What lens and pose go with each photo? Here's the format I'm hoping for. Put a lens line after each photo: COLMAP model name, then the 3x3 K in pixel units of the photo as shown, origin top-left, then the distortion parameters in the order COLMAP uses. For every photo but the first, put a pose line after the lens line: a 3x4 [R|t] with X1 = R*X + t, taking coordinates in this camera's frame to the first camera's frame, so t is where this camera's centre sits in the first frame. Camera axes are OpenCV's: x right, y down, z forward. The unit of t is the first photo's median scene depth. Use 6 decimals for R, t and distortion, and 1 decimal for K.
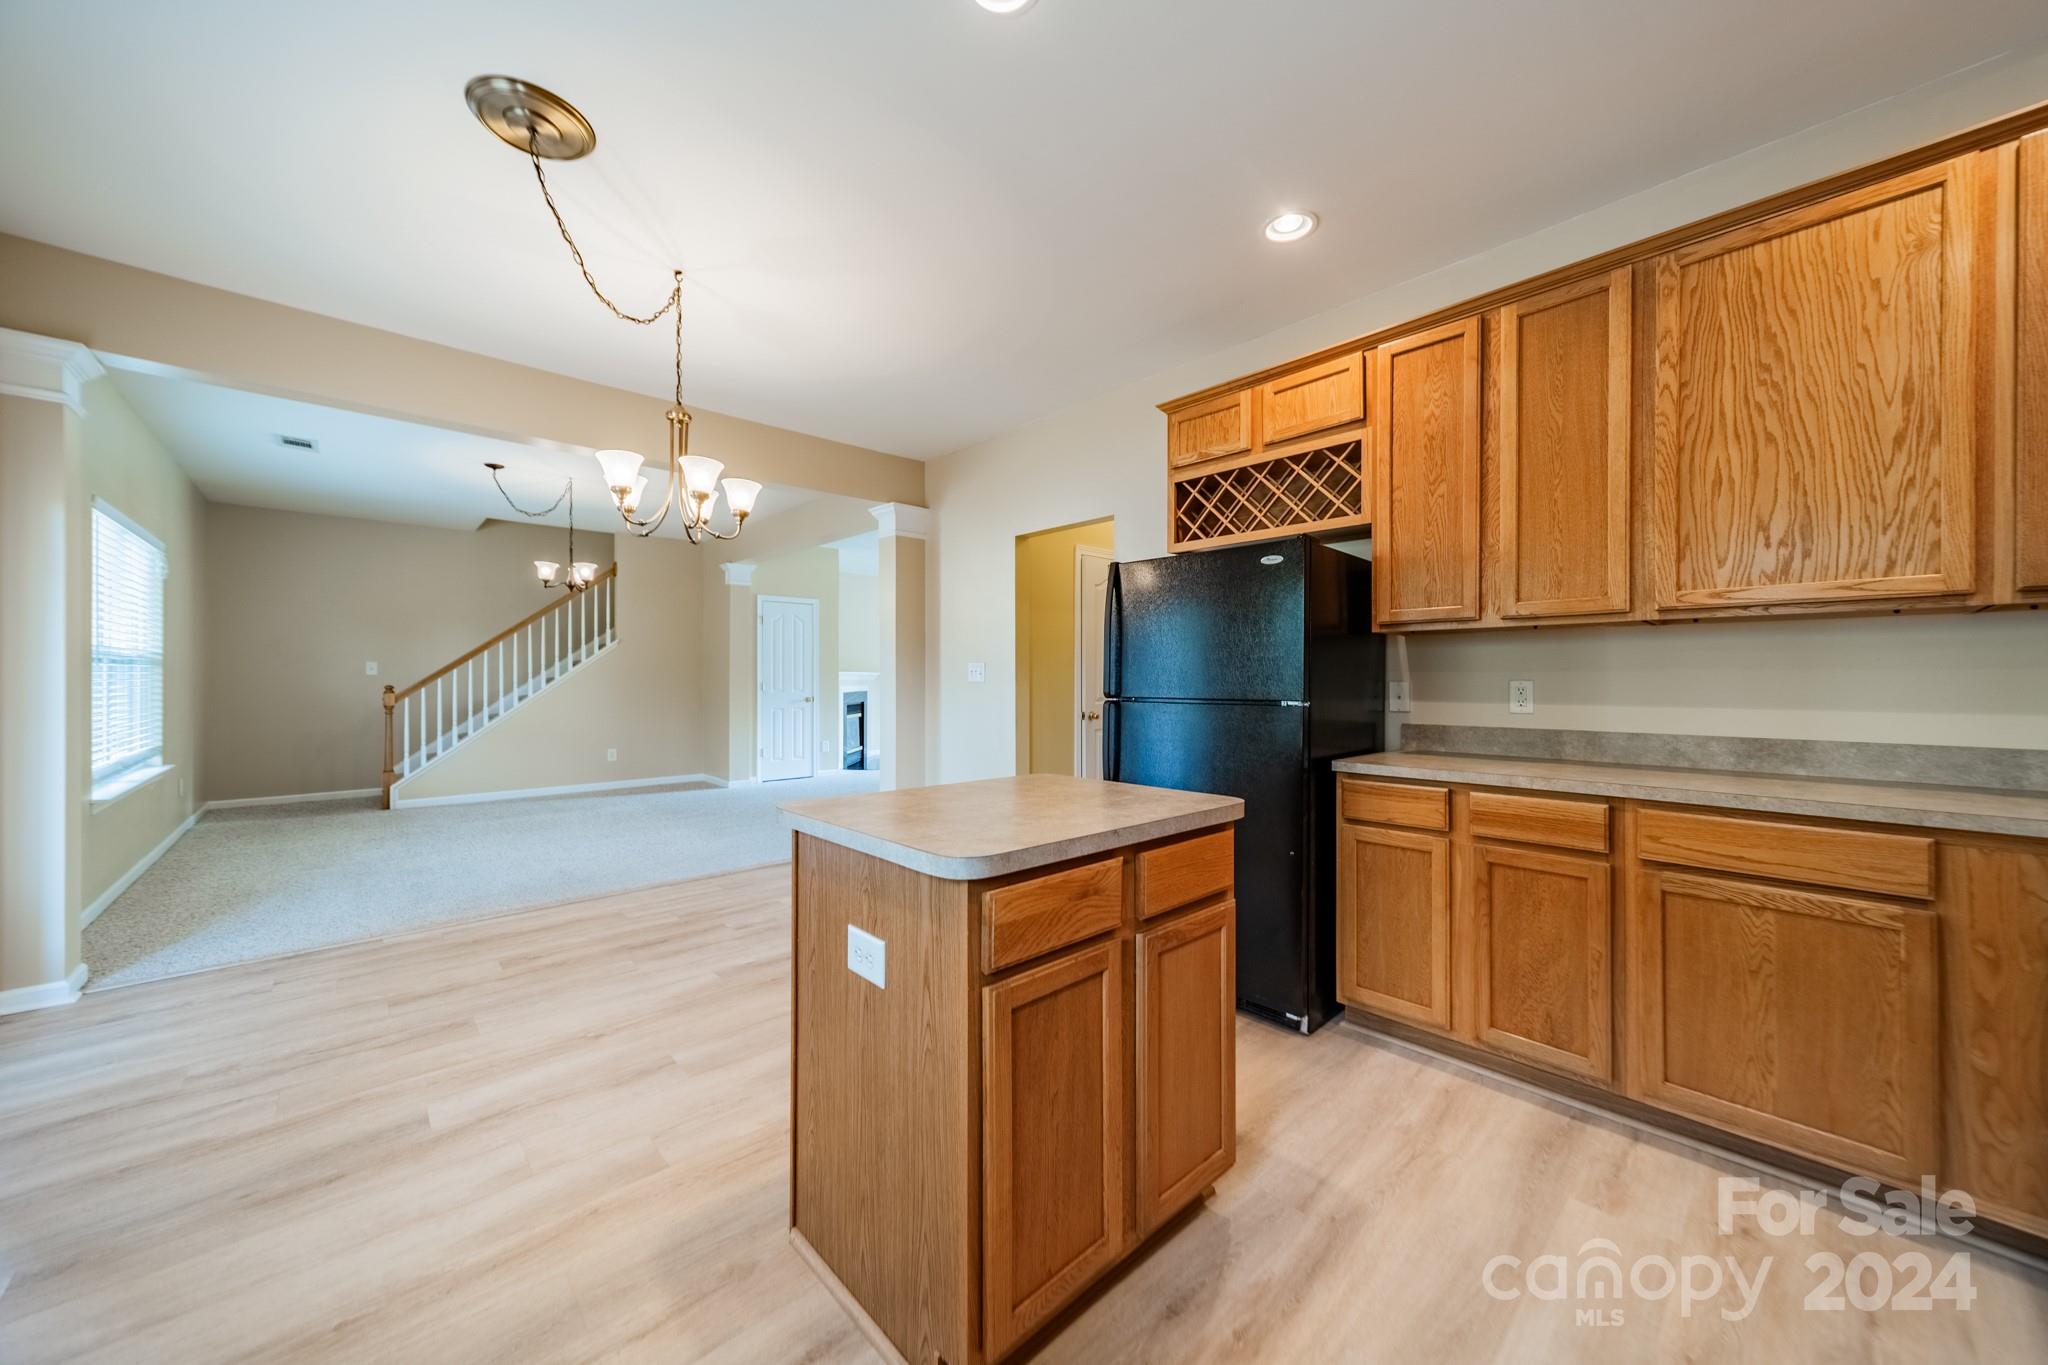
lens RADIAL K [[726.5, 0, 1030.8], [0, 726.5, 677.2], [0, 0, 1]] dist [0.005096, 0.000183]
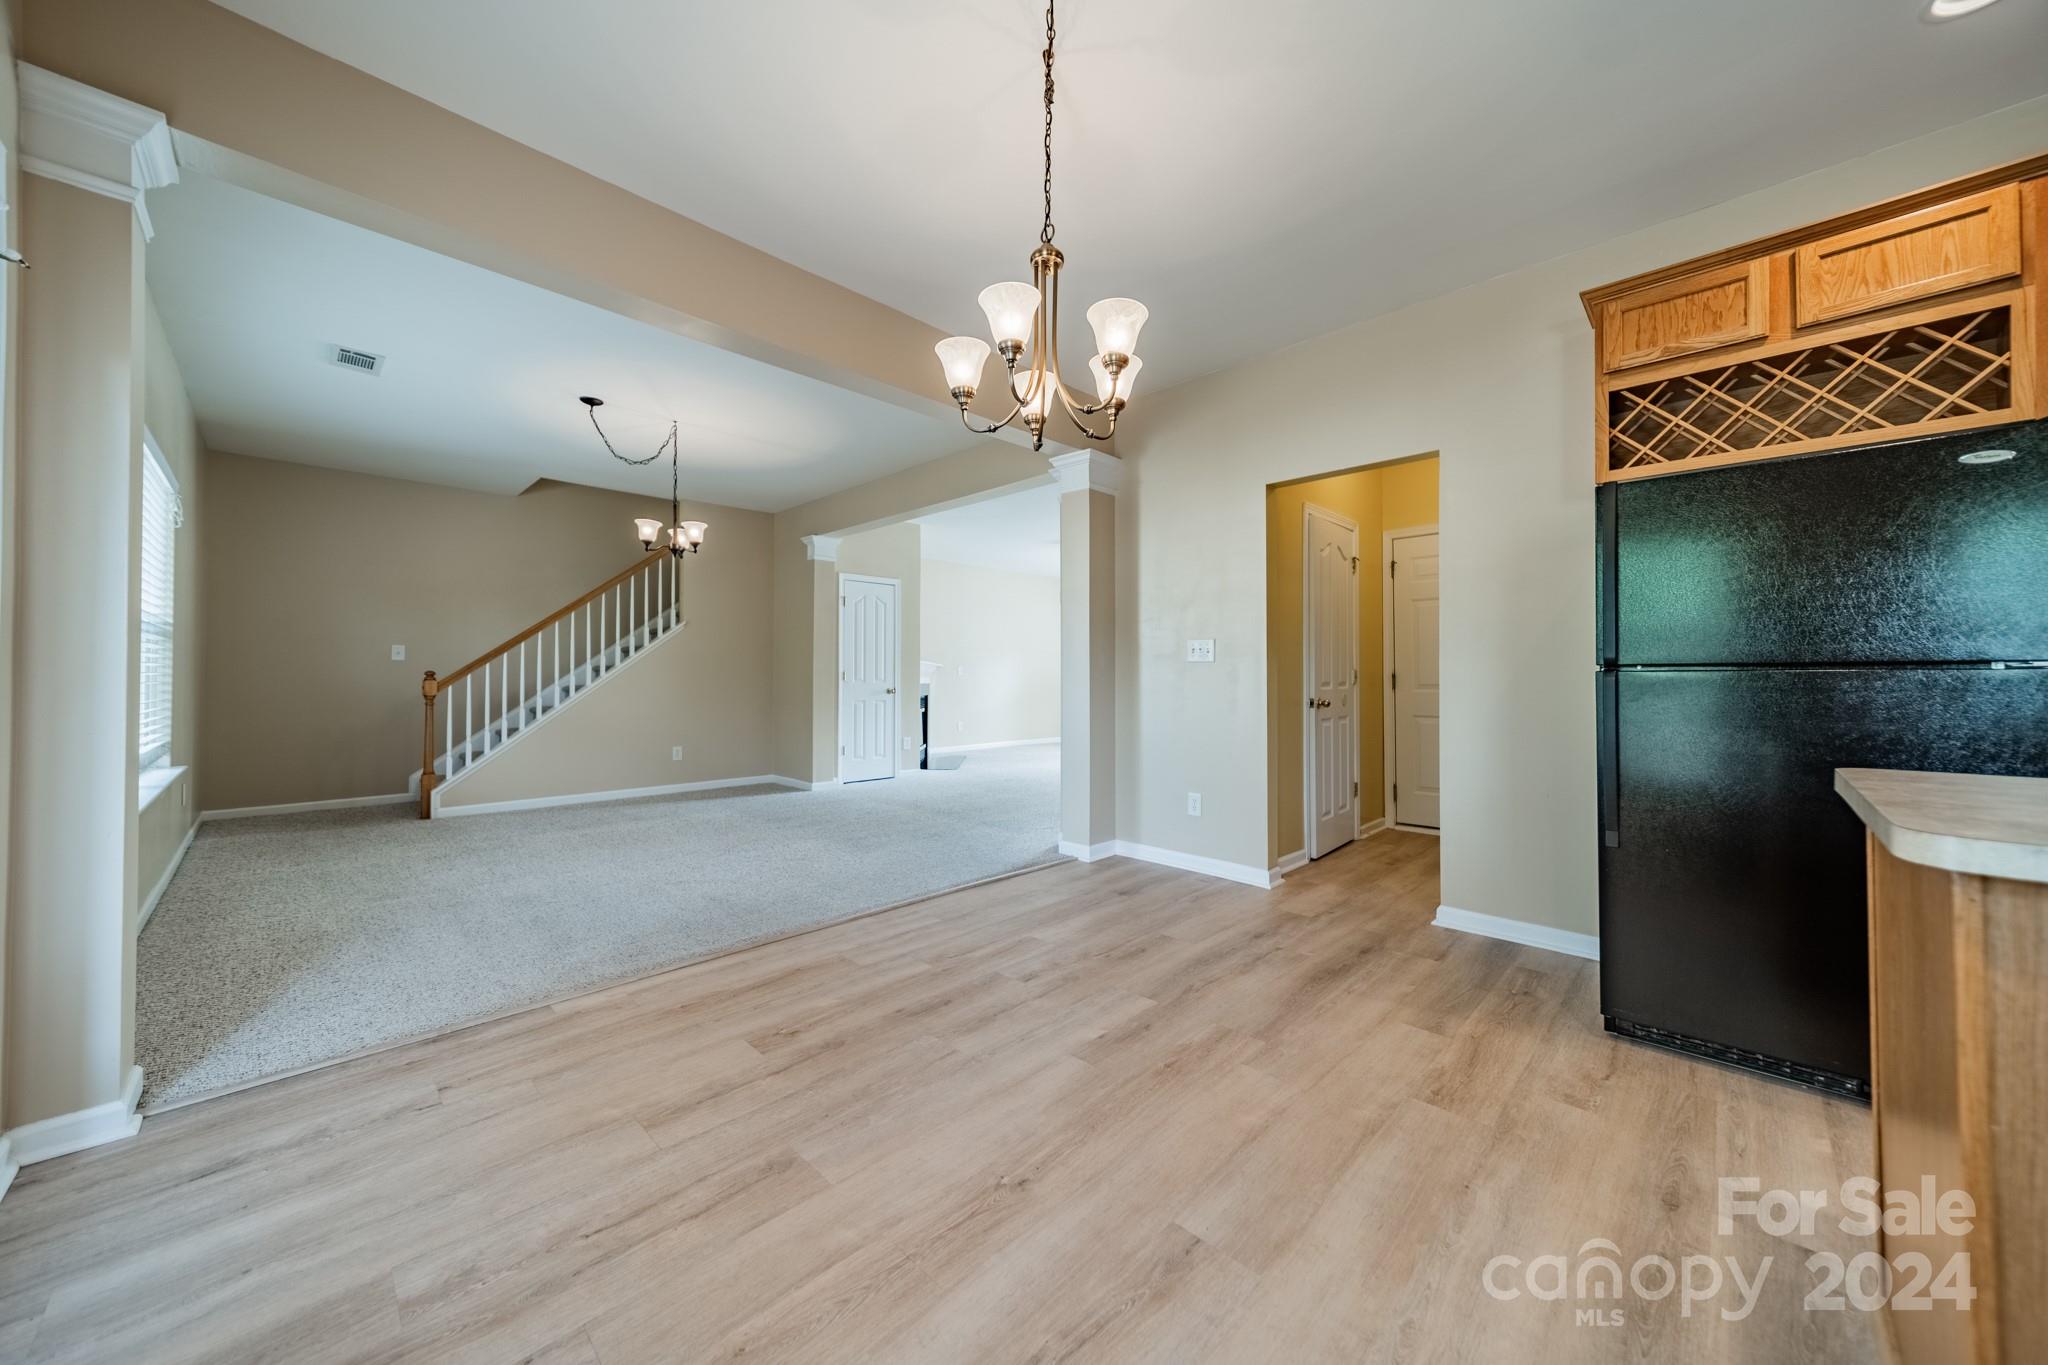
lens RADIAL K [[726.5, 0, 1033.7], [0, 726.5, 667.8], [0, 0, 1]] dist [0.005096, 0.000183]
pose [[0.998963, 0.001587, 0.045493, -0.473762], [-0.000984, 0.999911, -0.013270, 0.038436], [-0.045510, 0.013211, 0.998877, 0.275795]]
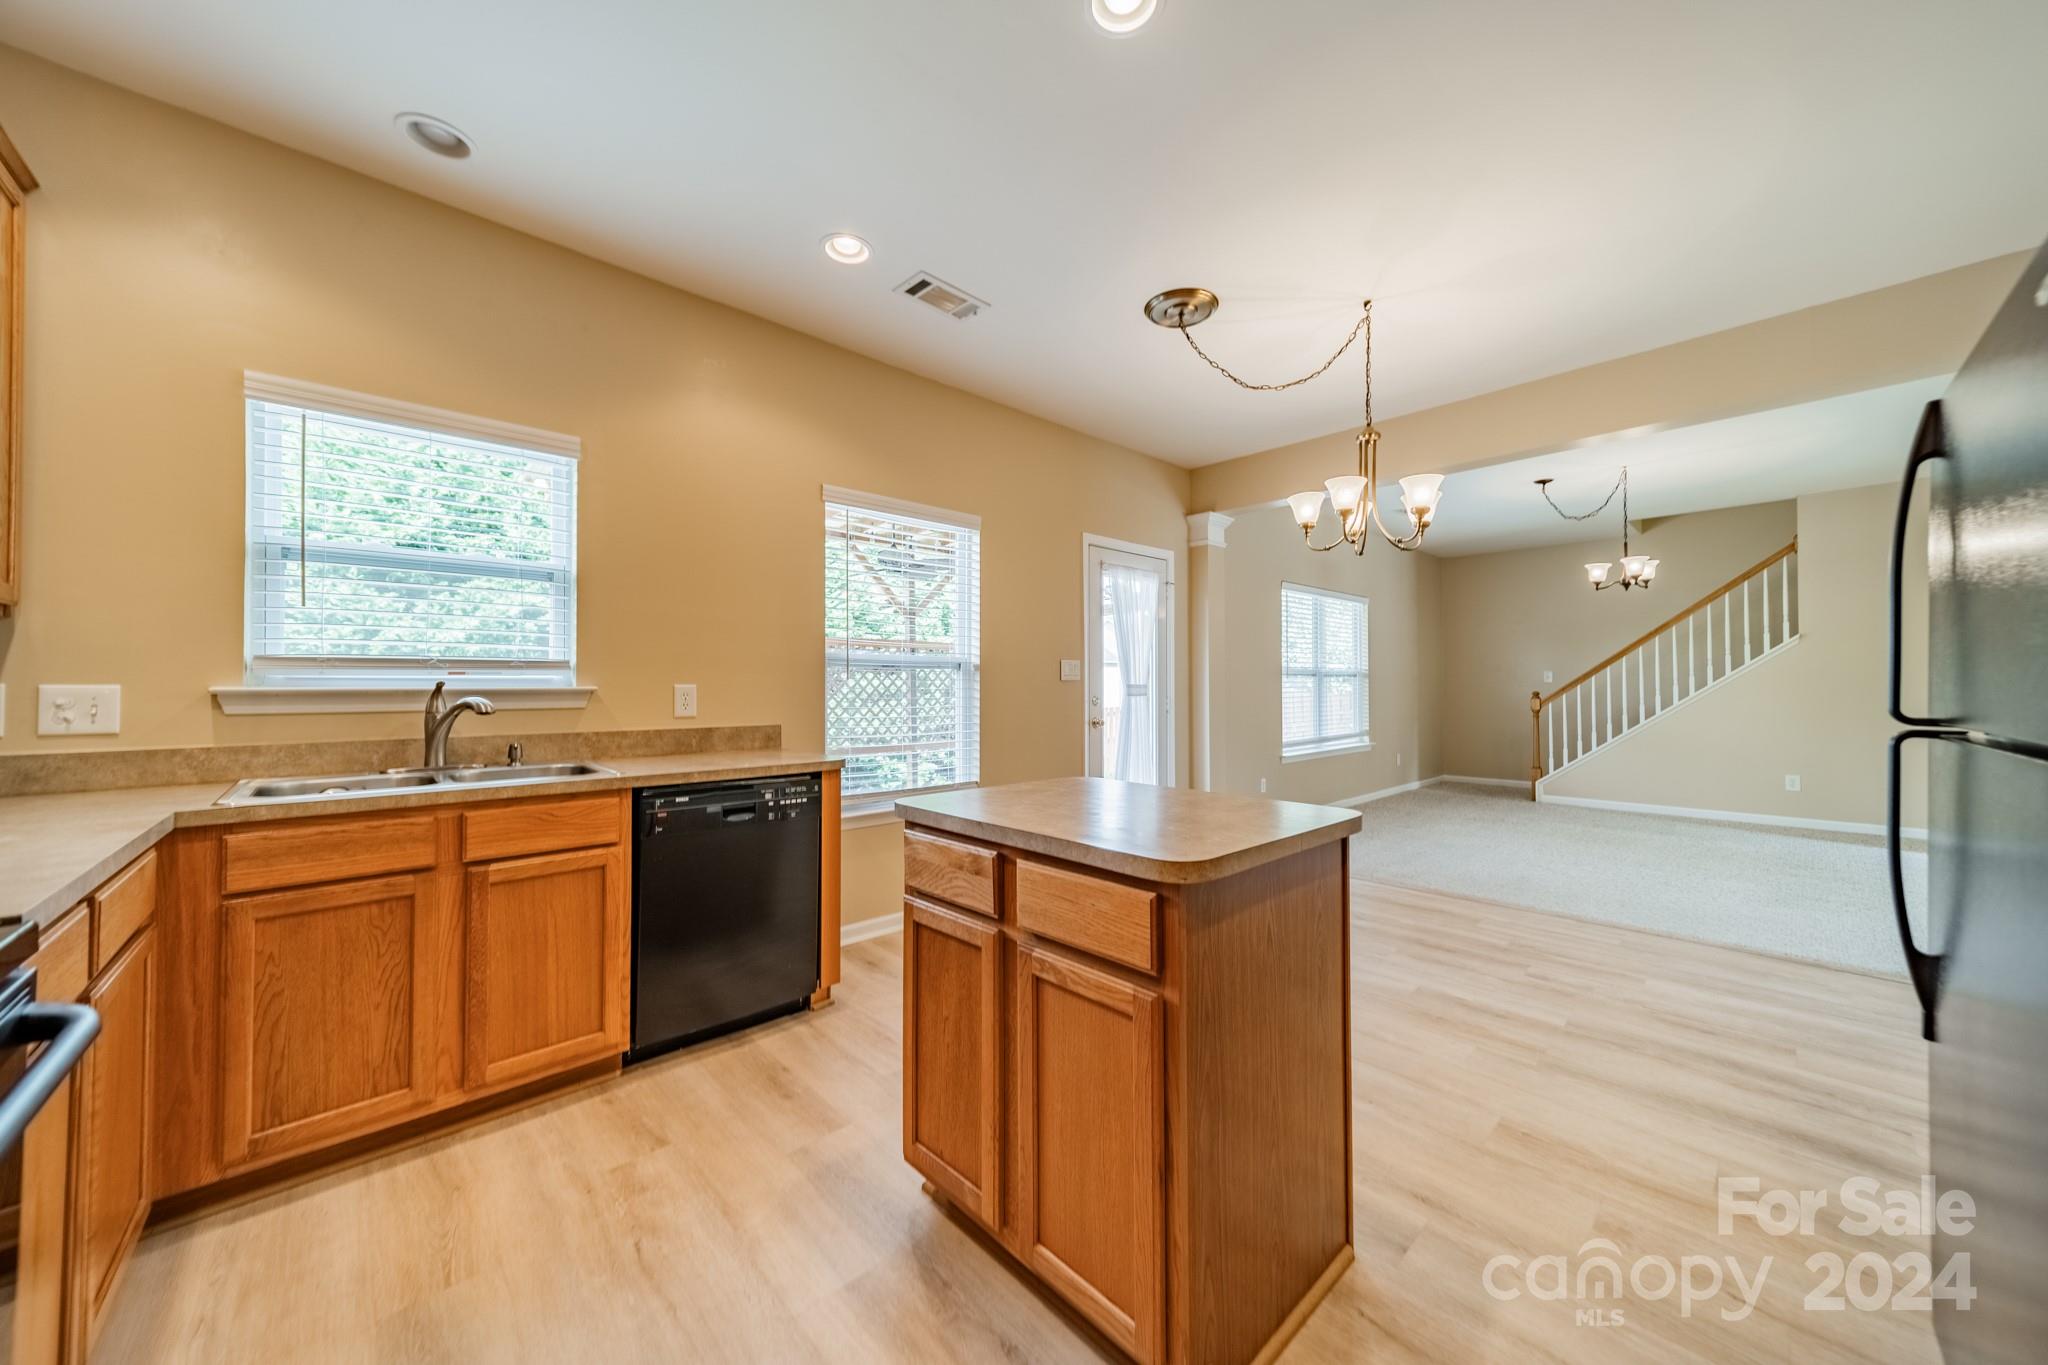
lens RADIAL K [[726.5, 0, 1032.9], [0, 726.5, 674.9], [0, 0, 1]] dist [0.005096, 0.000183]
pose [[0.009669, -0.016243, -0.999821, 0.506789], [0.002619, 0.999865, -0.016218, 0.003533], [0.999950, -0.002462, 0.009710, 0.447920]]
